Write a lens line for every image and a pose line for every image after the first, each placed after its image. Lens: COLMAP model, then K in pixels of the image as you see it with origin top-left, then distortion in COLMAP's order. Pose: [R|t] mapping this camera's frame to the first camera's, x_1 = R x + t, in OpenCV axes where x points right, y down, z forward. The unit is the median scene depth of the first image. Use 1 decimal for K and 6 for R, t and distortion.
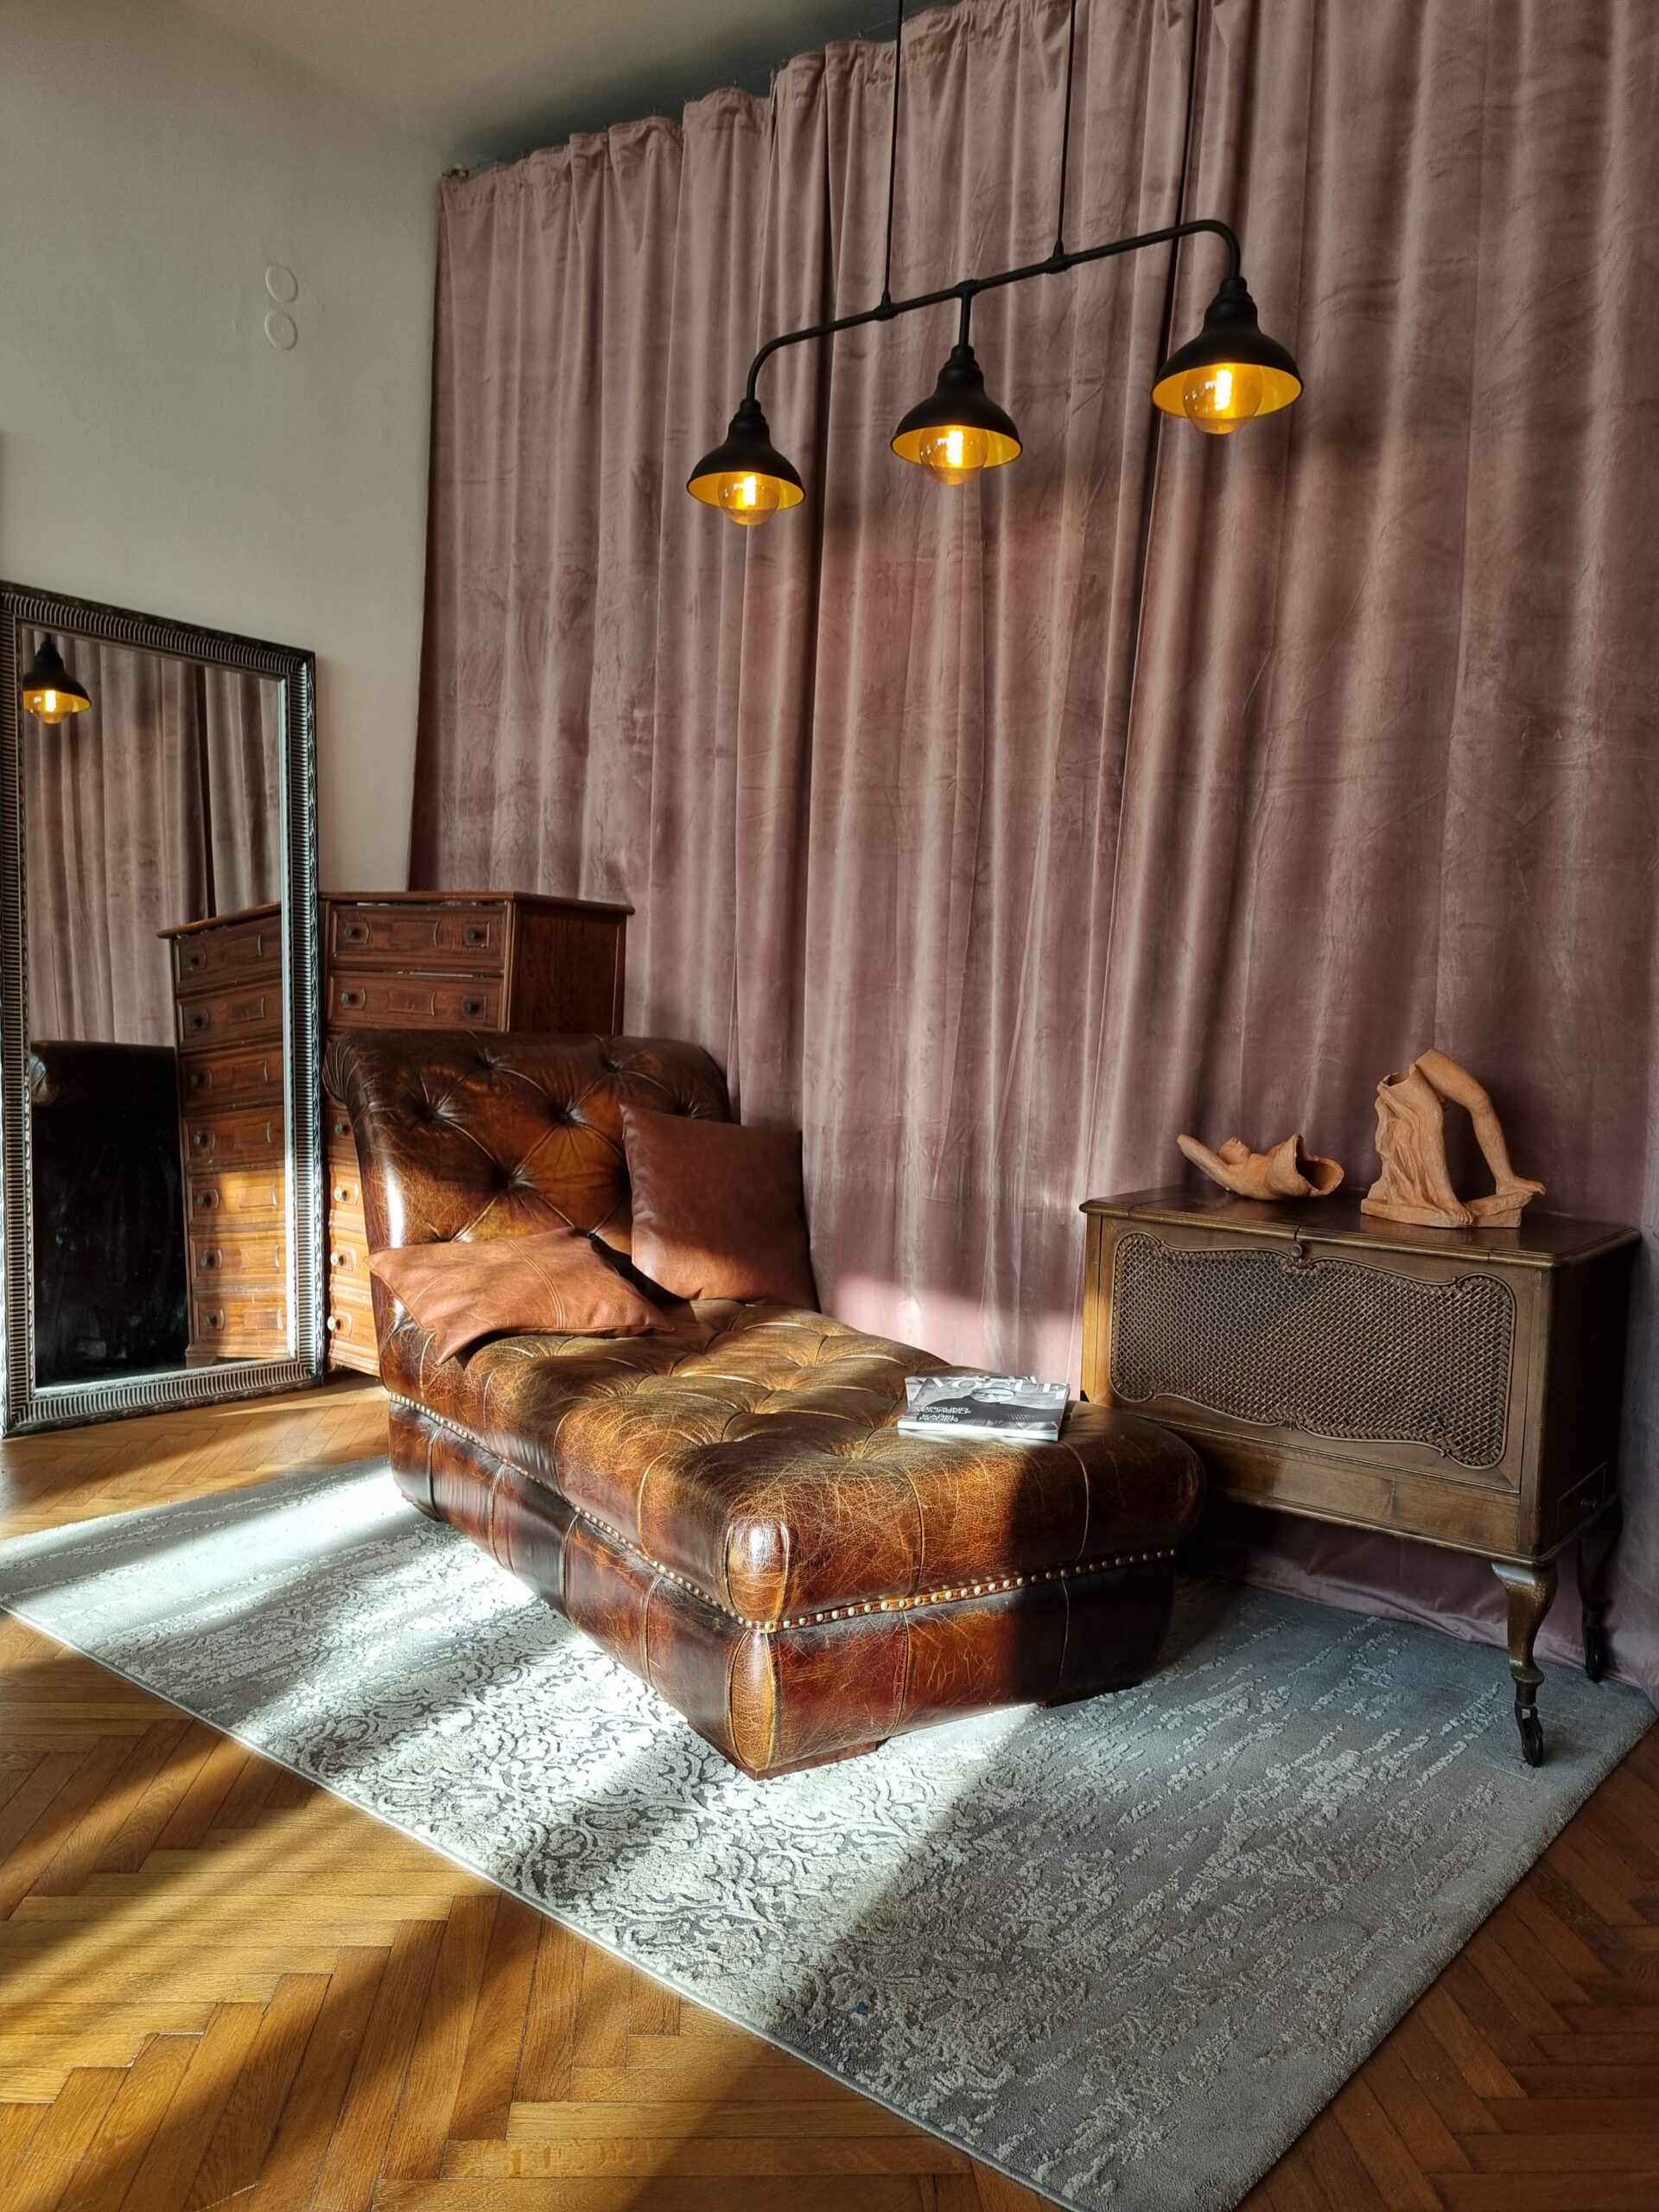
lens RADIAL K [[1684.6, 0, 826.0], [0, 1684.6, 1124.4], [0, 0, 1]] dist [0.057337, -0.061618]
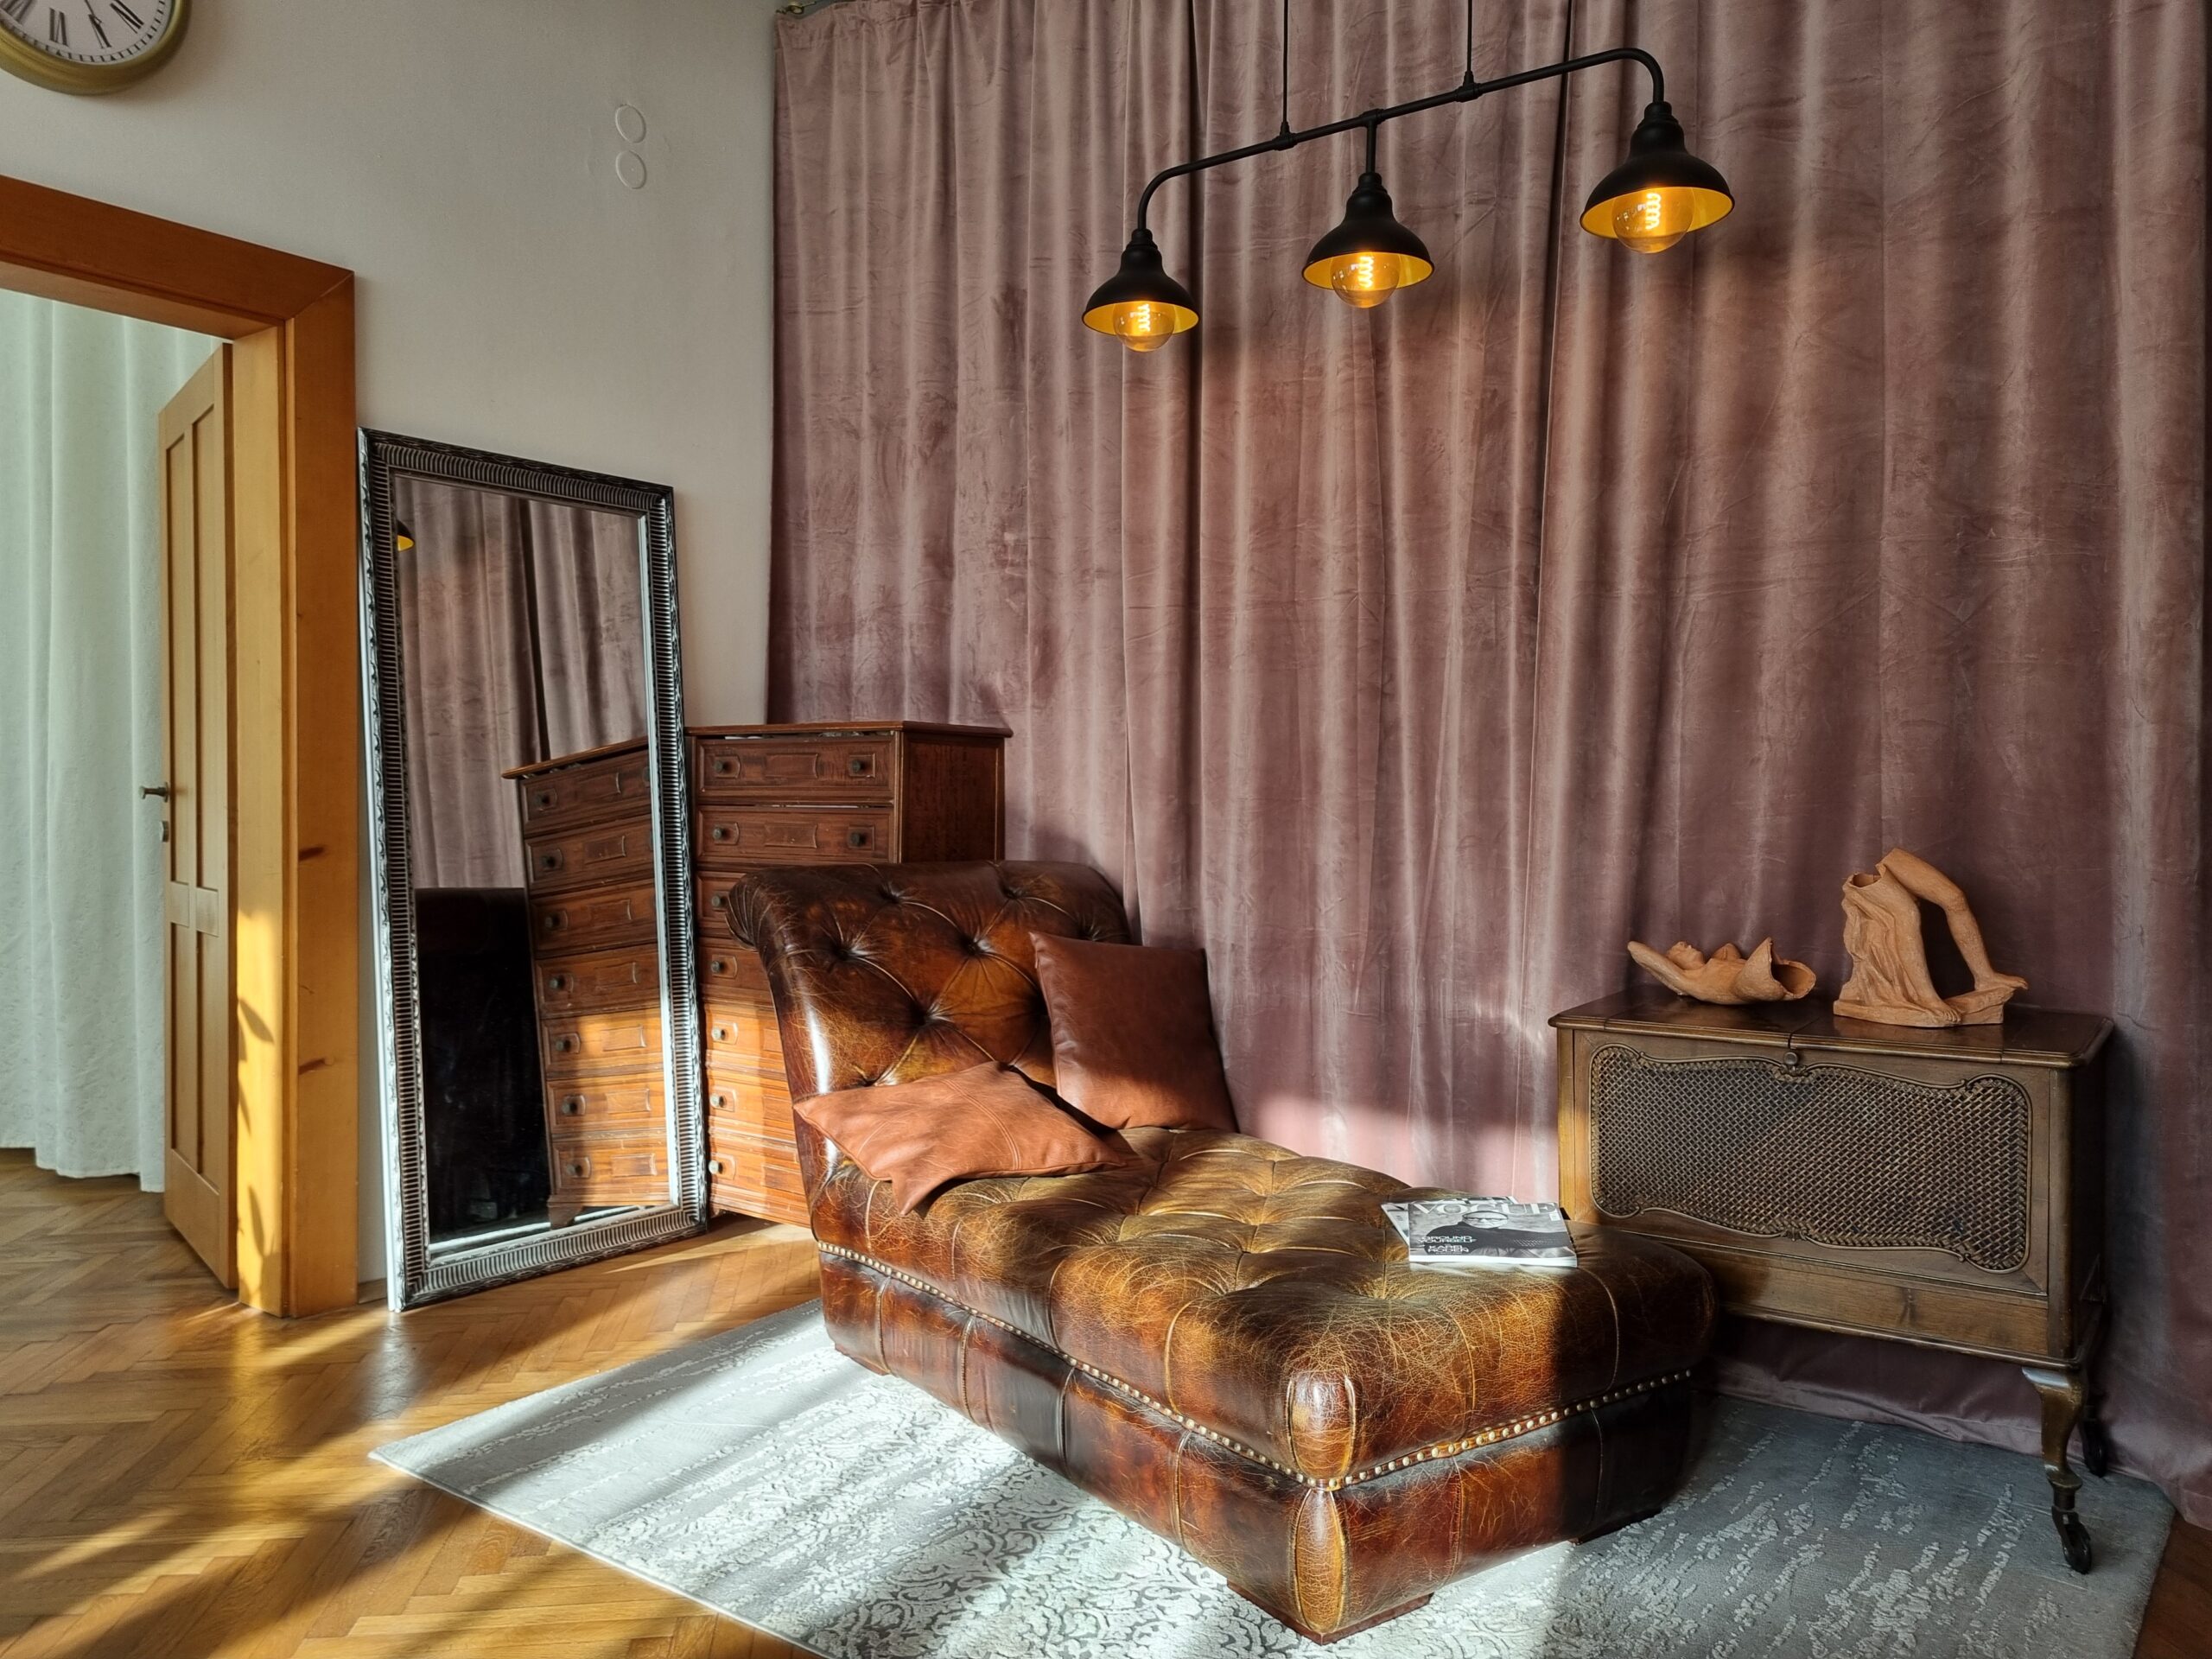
lens RADIAL K [[1684.6, 0, 1114.7], [0, 1684.6, 839.8], [0, 0, 1]] dist [0.057337, -0.061618]
pose [[0.997942, -0.046016, 0.044658, -0.125090], [0.047859, 0.998007, -0.041125, -0.025294], [-0.042676, 0.043178, 0.998155, 0.012884]]
